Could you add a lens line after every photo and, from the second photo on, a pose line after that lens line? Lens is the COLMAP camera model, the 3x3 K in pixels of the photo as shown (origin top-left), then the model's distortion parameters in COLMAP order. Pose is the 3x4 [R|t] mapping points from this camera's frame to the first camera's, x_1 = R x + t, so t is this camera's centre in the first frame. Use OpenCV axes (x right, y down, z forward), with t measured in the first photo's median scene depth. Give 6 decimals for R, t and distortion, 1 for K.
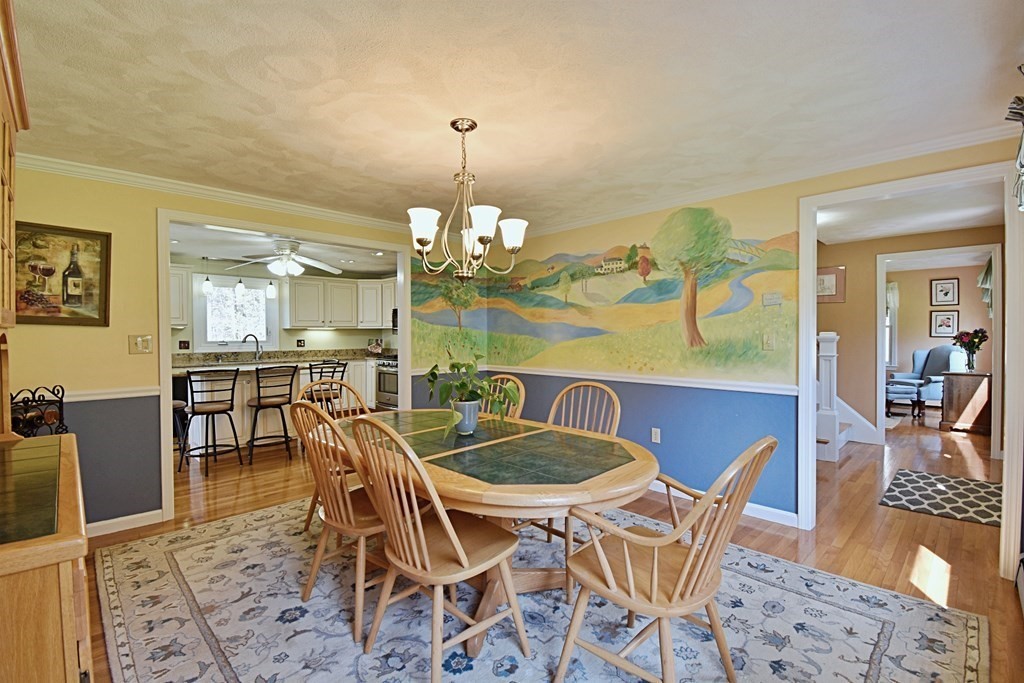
lens RADIAL K [[461.2, 0, 515.0], [0, 461.2, 341.1], [0, 0, 1]] dist [-0.001378, -0.005198]
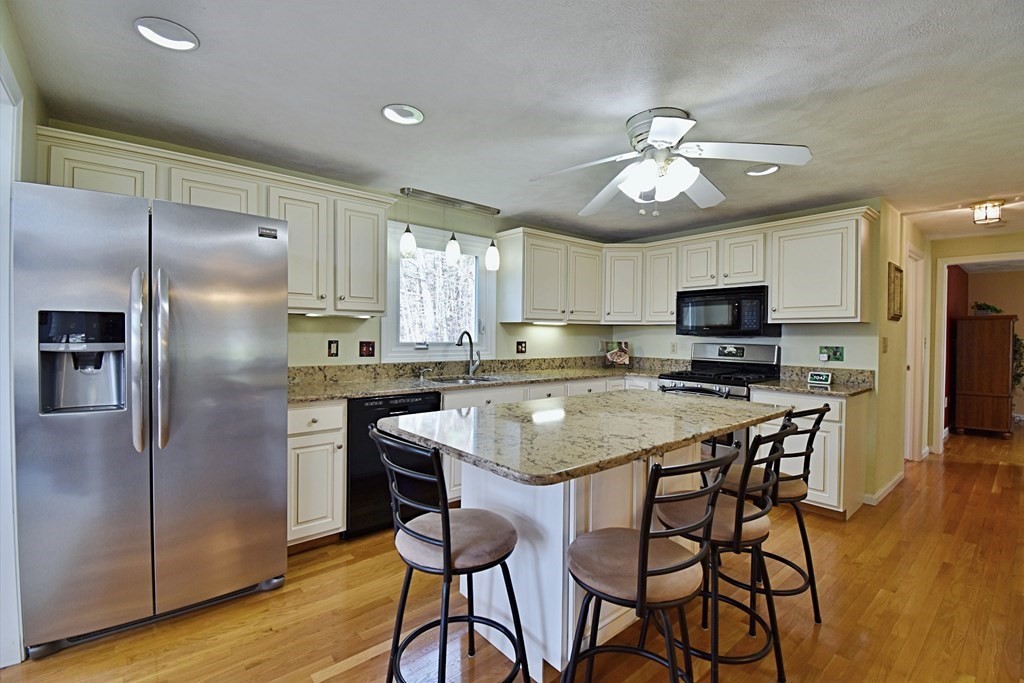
lens RADIAL K [[461.2, 0, 511.2], [0, 461.2, 339.3], [0, 0, 1]] dist [-0.001378, -0.005198]
pose [[0.986874, 0.013976, -0.160883, -0.416715], [-0.014888, 0.999879, -0.004461, -0.003157], [0.160801, 0.006798, 0.986963, 0.434935]]
